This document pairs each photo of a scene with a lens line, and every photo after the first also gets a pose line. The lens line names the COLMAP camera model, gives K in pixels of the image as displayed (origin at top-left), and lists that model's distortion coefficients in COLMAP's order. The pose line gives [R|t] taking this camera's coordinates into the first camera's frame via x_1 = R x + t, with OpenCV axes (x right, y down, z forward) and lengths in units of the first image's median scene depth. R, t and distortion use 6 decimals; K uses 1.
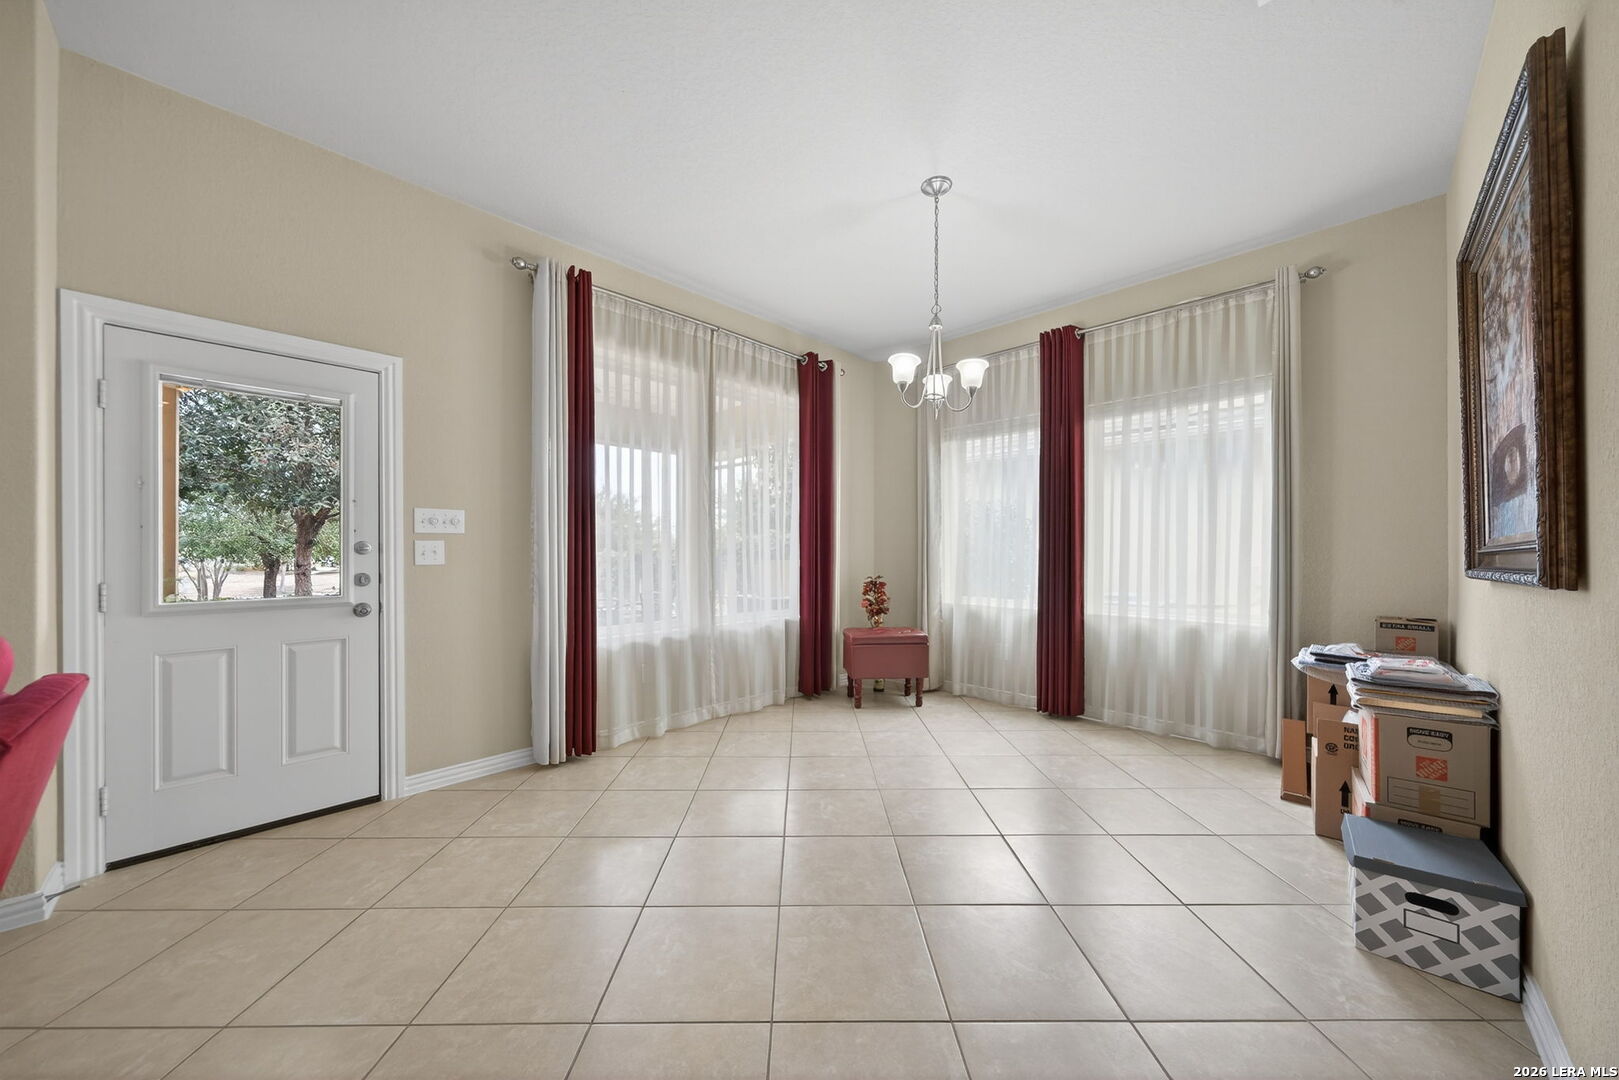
lens RADIAL K [[559.6, 0, 811.5], [0, 559.6, 554.4], [0, 0, 1]] dist [0.000226, 0.000224]
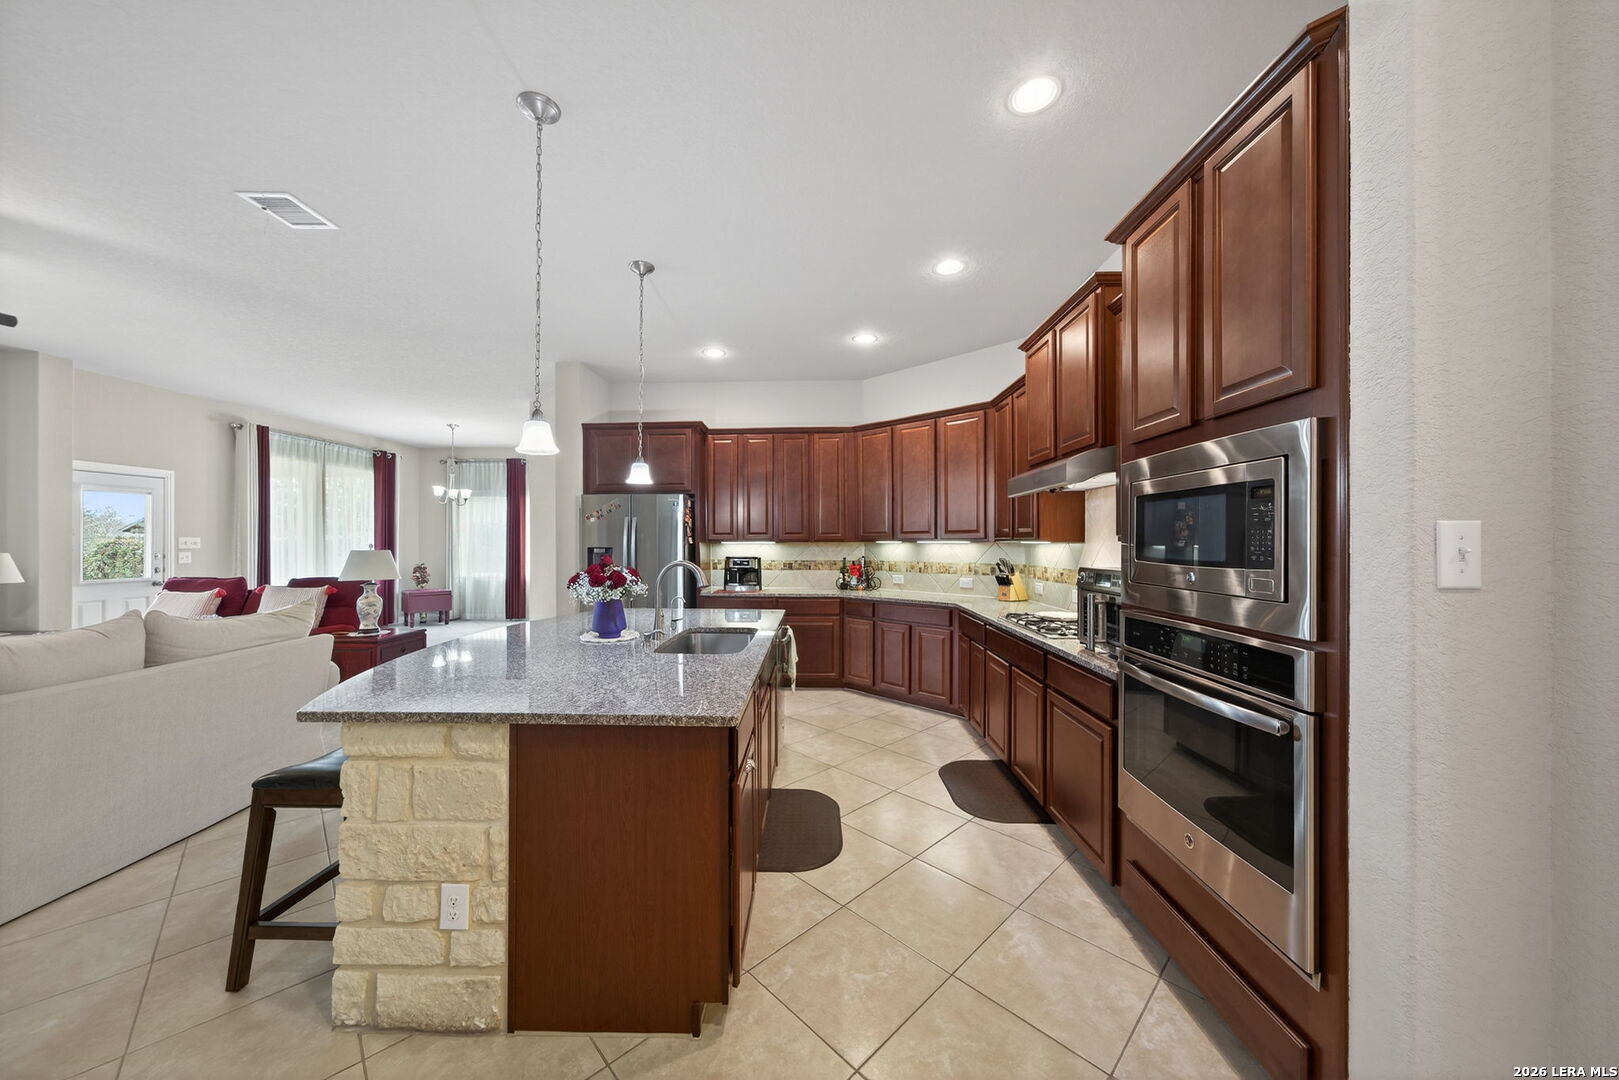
lens RADIAL K [[560.1, 0, 809.5], [0, 560.1, 540.0], [0, 0, 1]] dist [-0.000435, 0.000100]
pose [[0.727567, 0.000787, 0.686037, -0.276449], [0.001264, 0.999996, -0.002488, -0.043056], [-0.686036, 0.002678, 0.727563, -1.561038]]
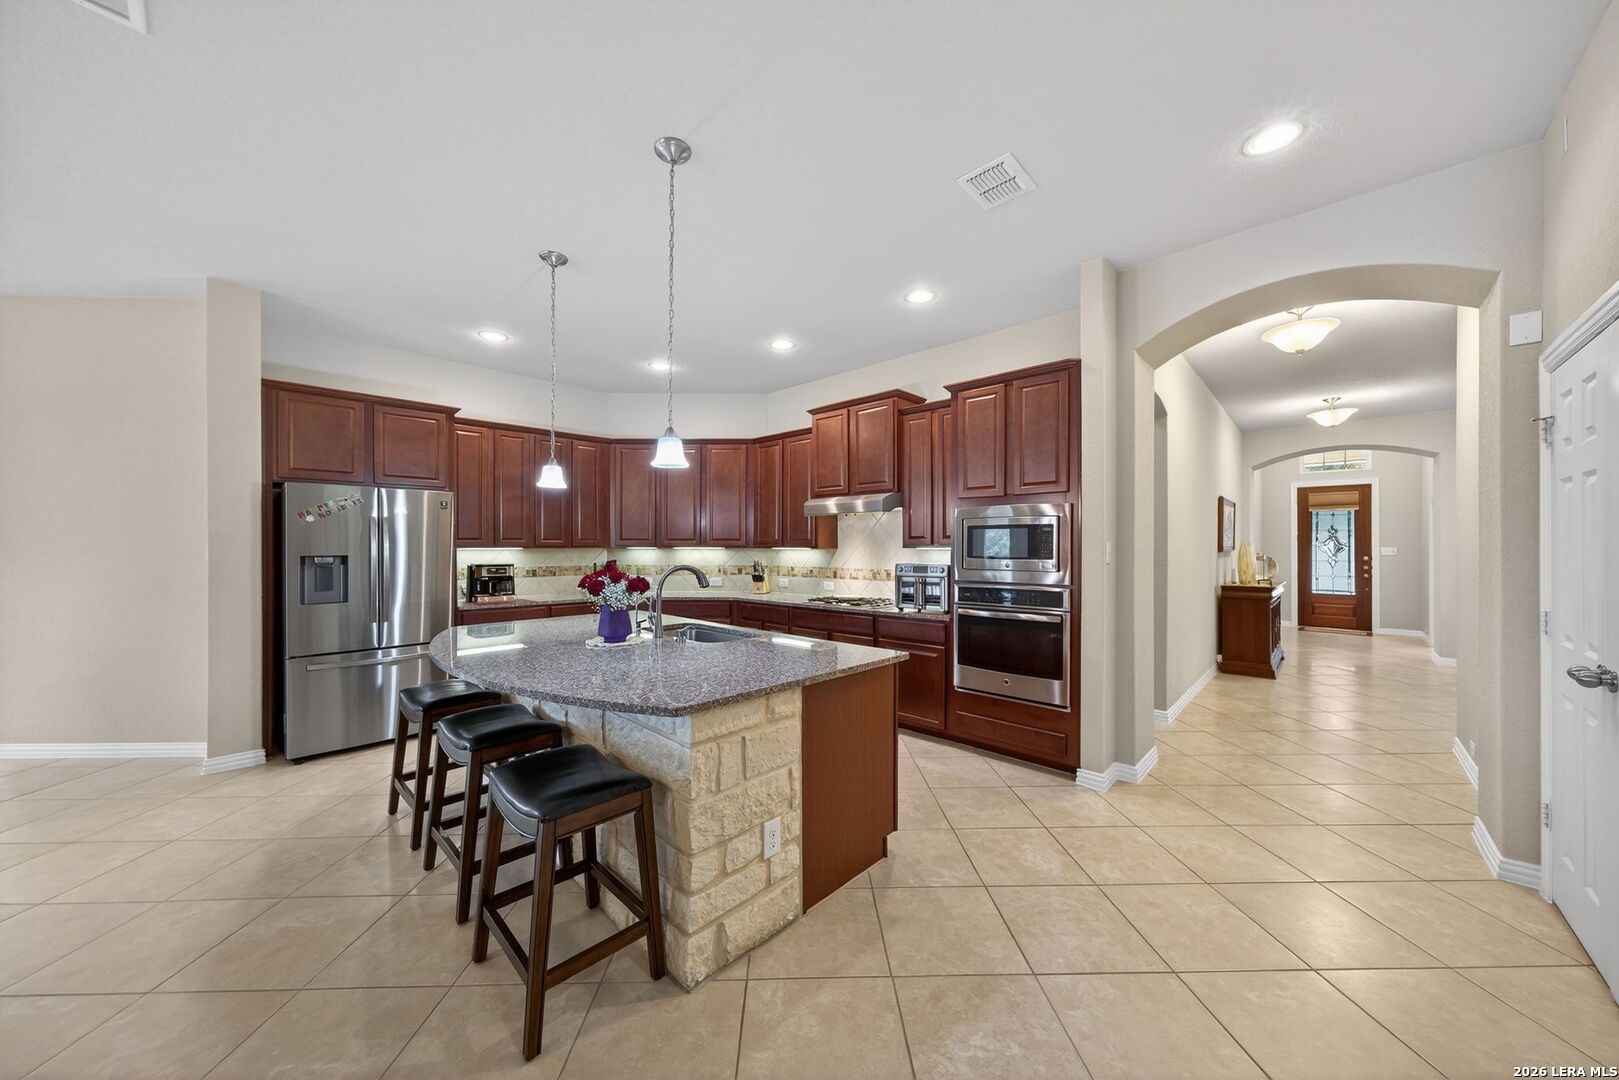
lens RADIAL K [[564.6, 0, 809.5], [0, 564.6, 540.0], [0, 0, 1]] dist [-0.043148, 0.030231]
pose [[-0.025690, 0.011921, 0.999599, -0.696523], [-0.001012, 0.999928, -0.011951, -0.045384], [-0.999669, -0.001319, -0.025676, -1.114101]]
